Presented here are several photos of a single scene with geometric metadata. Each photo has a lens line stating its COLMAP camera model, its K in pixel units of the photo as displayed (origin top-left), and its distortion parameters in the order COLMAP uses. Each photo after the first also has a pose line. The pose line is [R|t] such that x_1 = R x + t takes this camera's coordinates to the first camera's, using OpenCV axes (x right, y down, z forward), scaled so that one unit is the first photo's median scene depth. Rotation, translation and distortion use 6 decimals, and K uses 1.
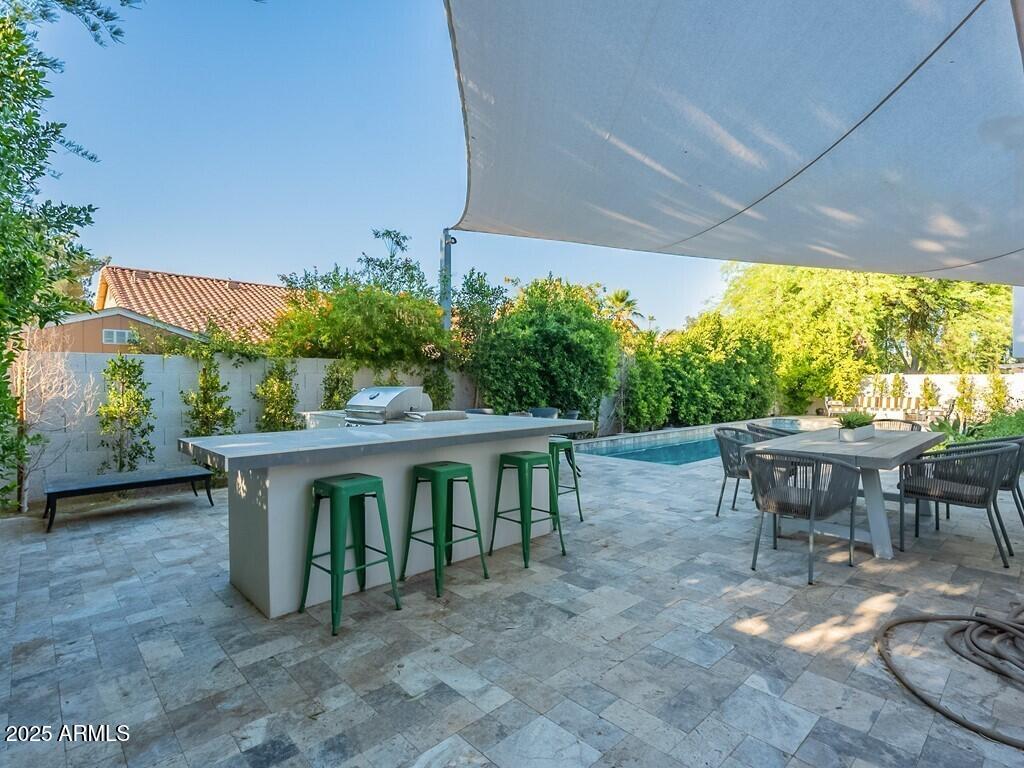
lens RADIAL K [[502.6, 0, 512.0], [0, 502.6, 384.0], [0, 0, 1]] dist [-0.002108, -0.000384]
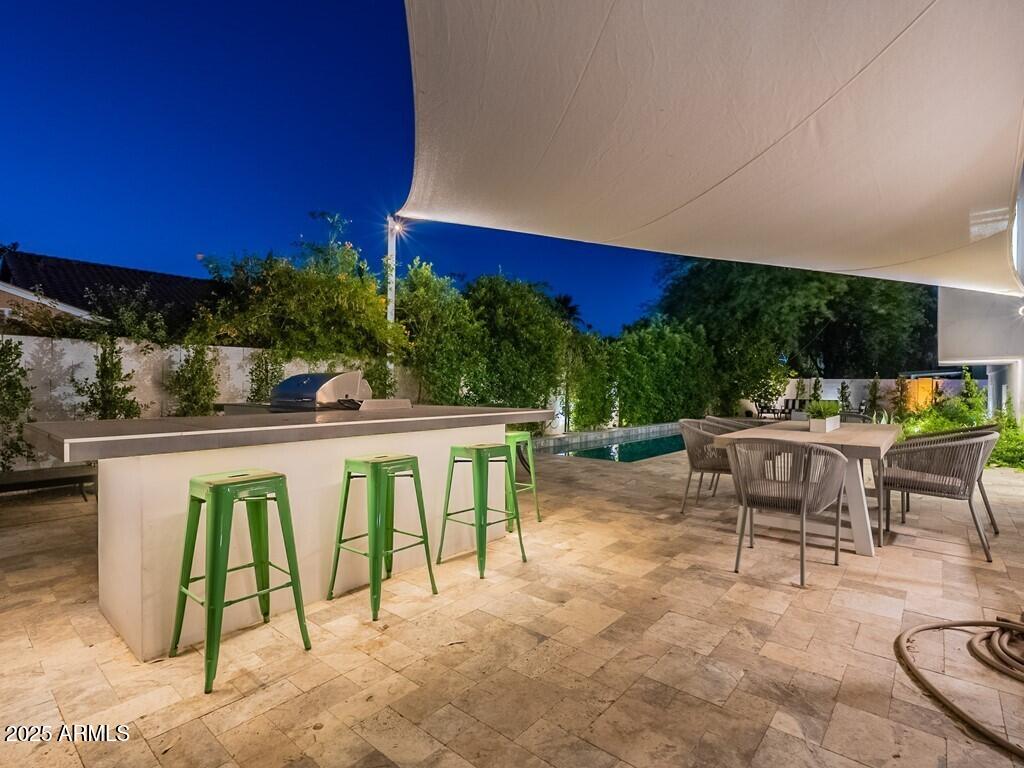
lens RADIAL K [[502.6, 0, 512.0], [0, 502.6, 384.0], [0, 0, 1]] dist [-0.002108, -0.000384]
pose [[0.993933, 0.009610, 0.109569, -0.019473], [-0.009437, 0.999953, -0.002093, 0.046454], [-0.109584, 0.001046, 0.993977, 0.179181]]
